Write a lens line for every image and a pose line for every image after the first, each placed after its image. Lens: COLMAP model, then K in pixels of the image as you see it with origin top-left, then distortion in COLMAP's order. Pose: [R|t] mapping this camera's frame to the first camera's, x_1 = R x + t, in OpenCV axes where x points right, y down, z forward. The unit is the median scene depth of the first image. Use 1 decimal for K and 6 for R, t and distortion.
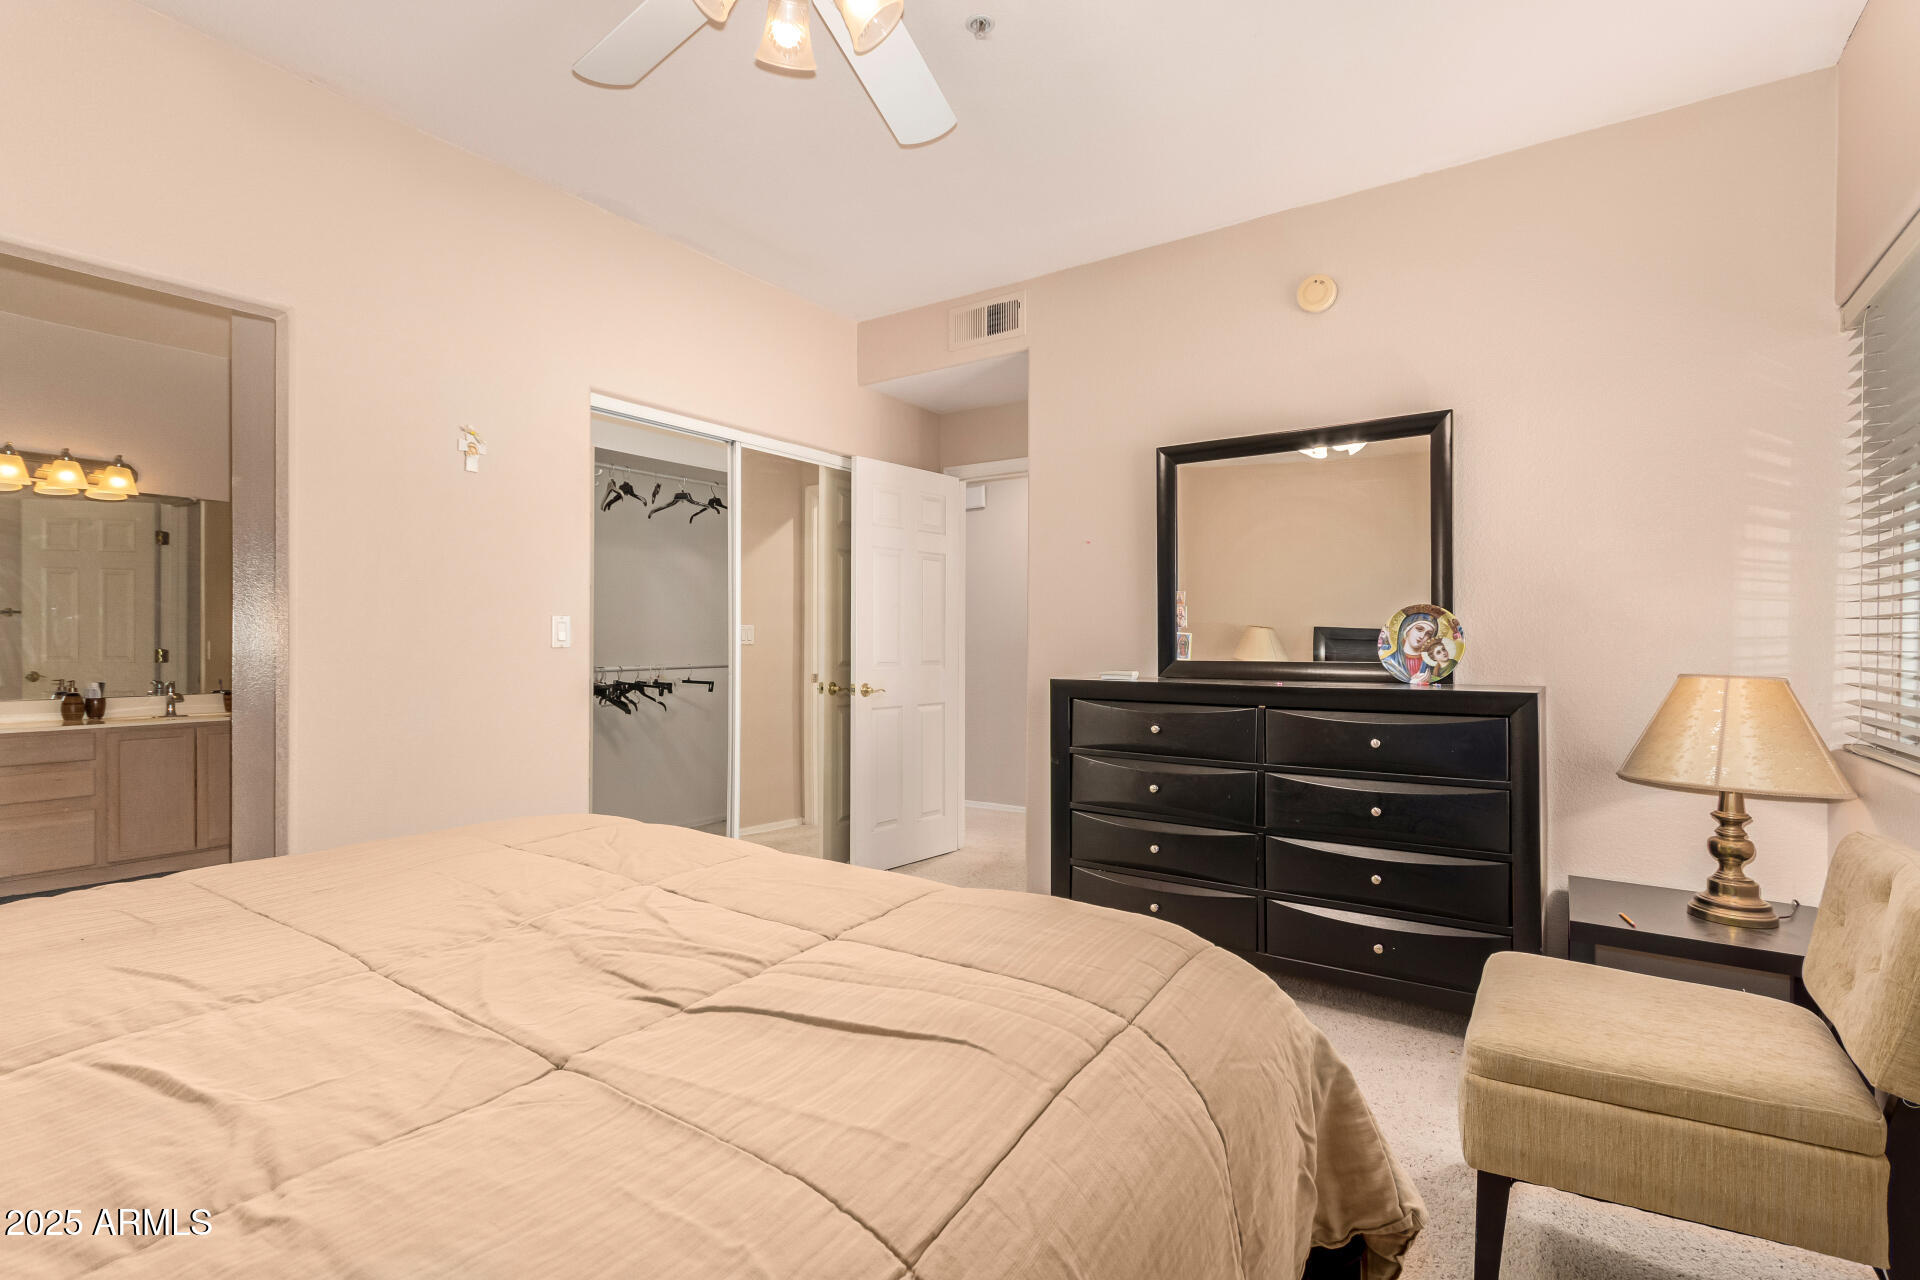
lens RADIAL K [[888.5, 0, 968.0], [0, 888.5, 648.3], [0, 0, 1]] dist [0.005896, -0.000736]
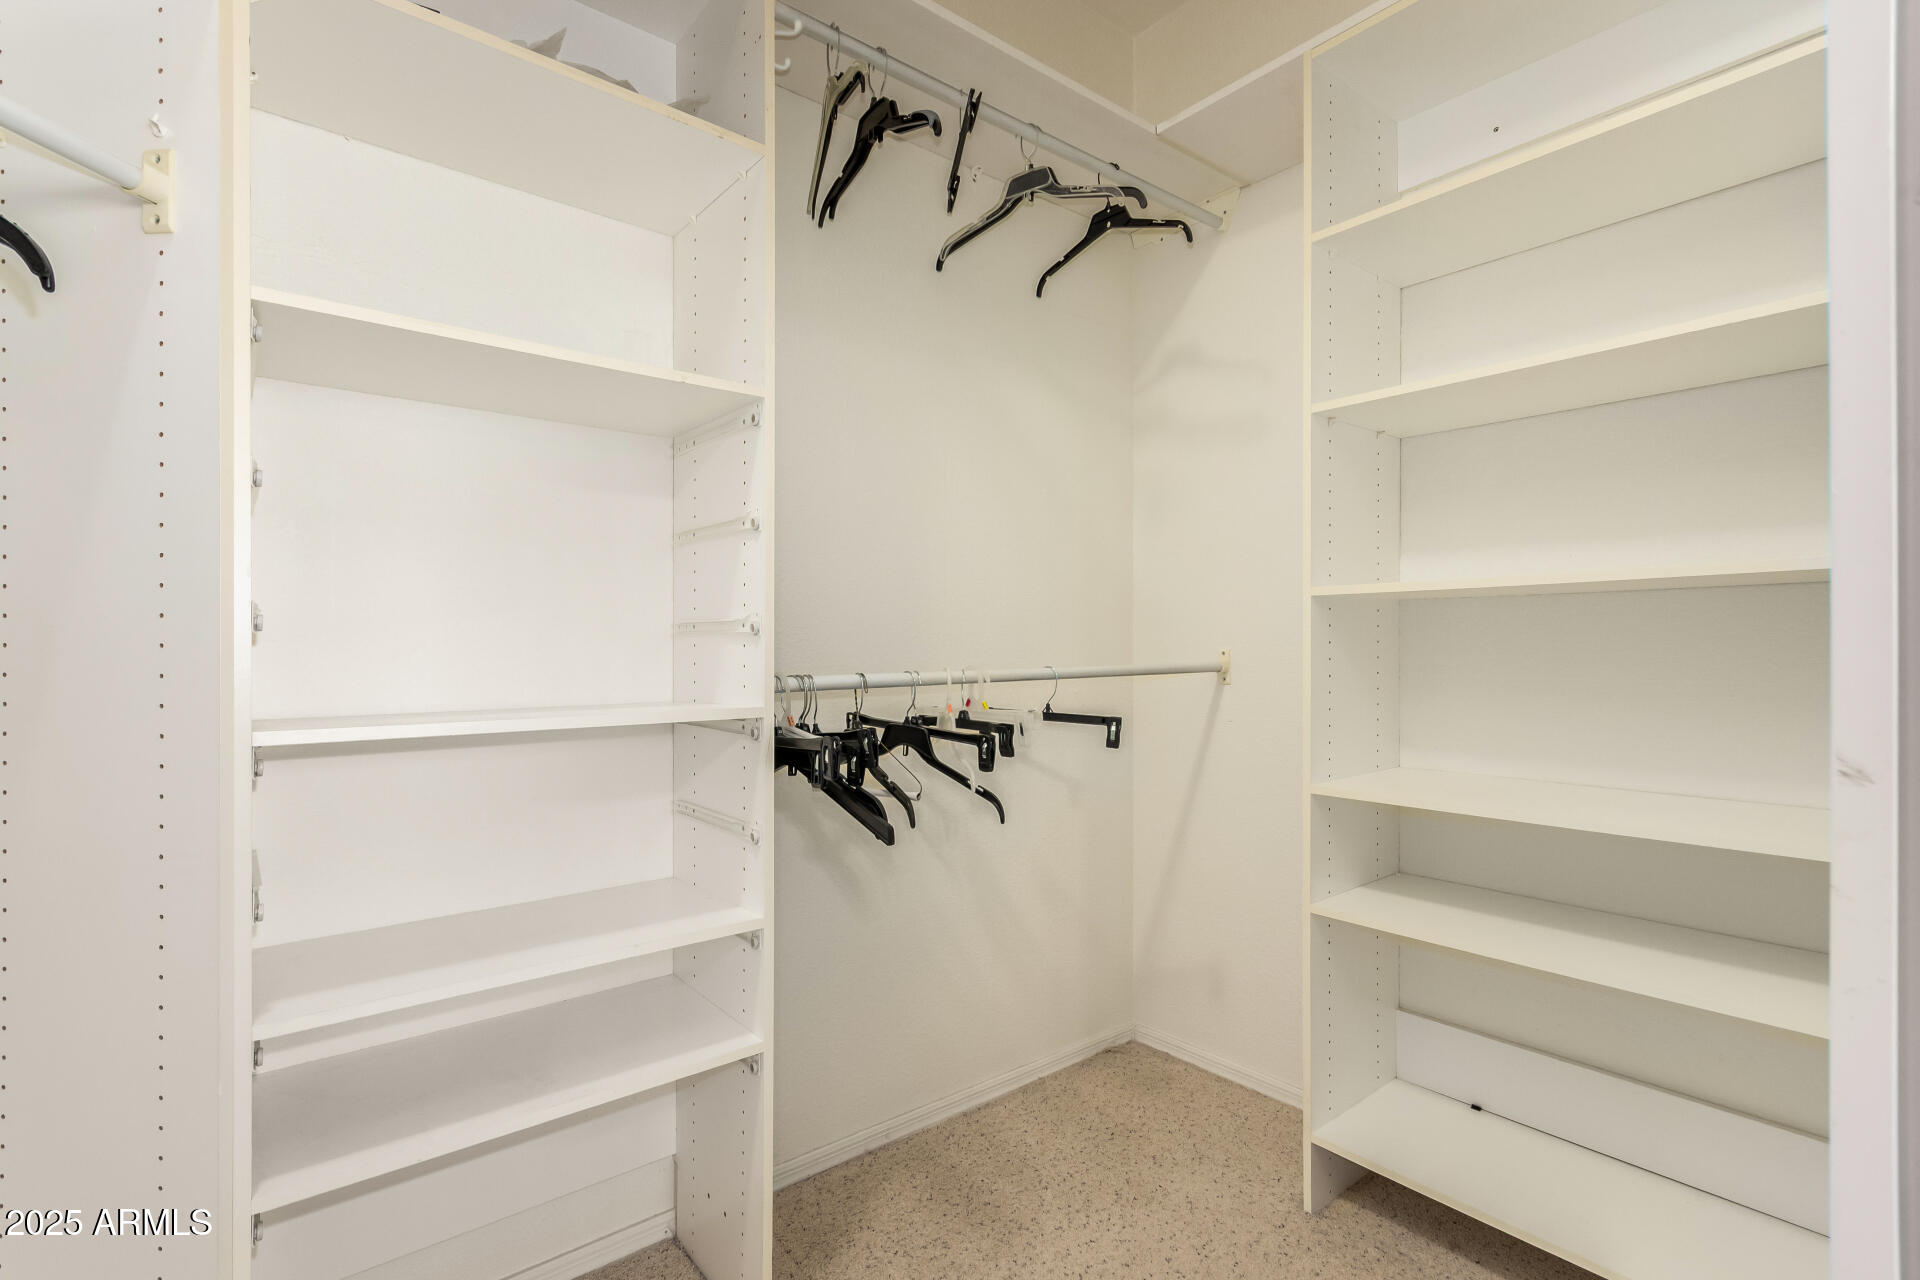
lens RADIAL K [[888.5, 0, 957.3], [0, 888.5, 639.9], [0, 0, 1]] dist [0.005896, -0.000736]
pose [[0.959182, -0.001689, -0.282783, -0.263584], [-0.000169, 0.999979, -0.006545, 0.010630], [0.282788, 0.006325, 0.959162, 0.692296]]
